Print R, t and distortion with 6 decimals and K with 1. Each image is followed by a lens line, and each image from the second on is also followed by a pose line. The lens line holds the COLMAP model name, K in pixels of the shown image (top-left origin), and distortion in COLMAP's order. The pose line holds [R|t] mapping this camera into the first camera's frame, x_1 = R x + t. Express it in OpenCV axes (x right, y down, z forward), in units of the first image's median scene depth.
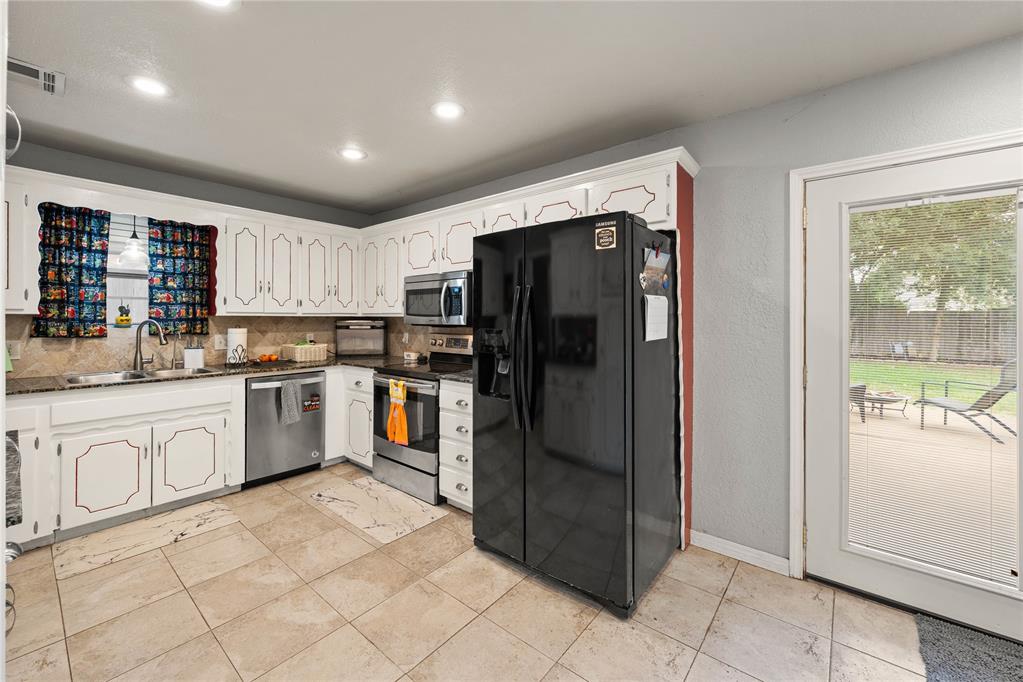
lens RADIAL K [[413.0, 0, 500.1], [0, 413.0, 316.2], [0, 0, 1]] dist [0.000929, 0.000293]
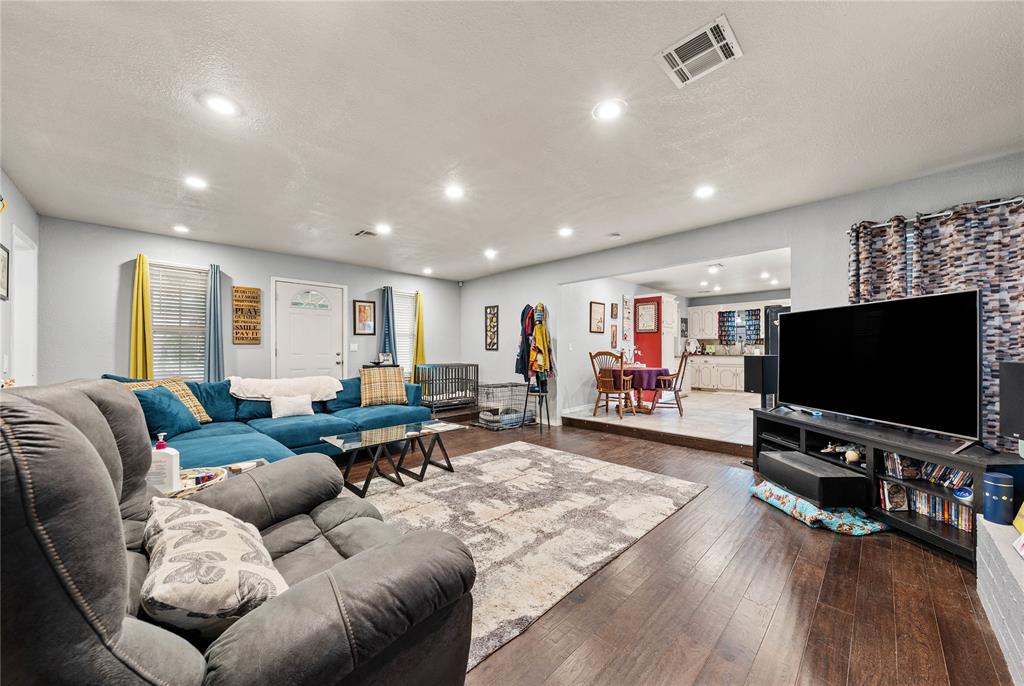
lens RADIAL K [[365.0, 0, 518.4], [0, 365.0, 351.2], [0, 0, 1]] dist [-0.001451, -0.000025]
pose [[-0.073849, 0.001778, -0.997268, 2.312573], [0.006626, 0.999977, 0.001292, 0.087699], [0.997247, -0.006512, -0.073859, -0.634688]]
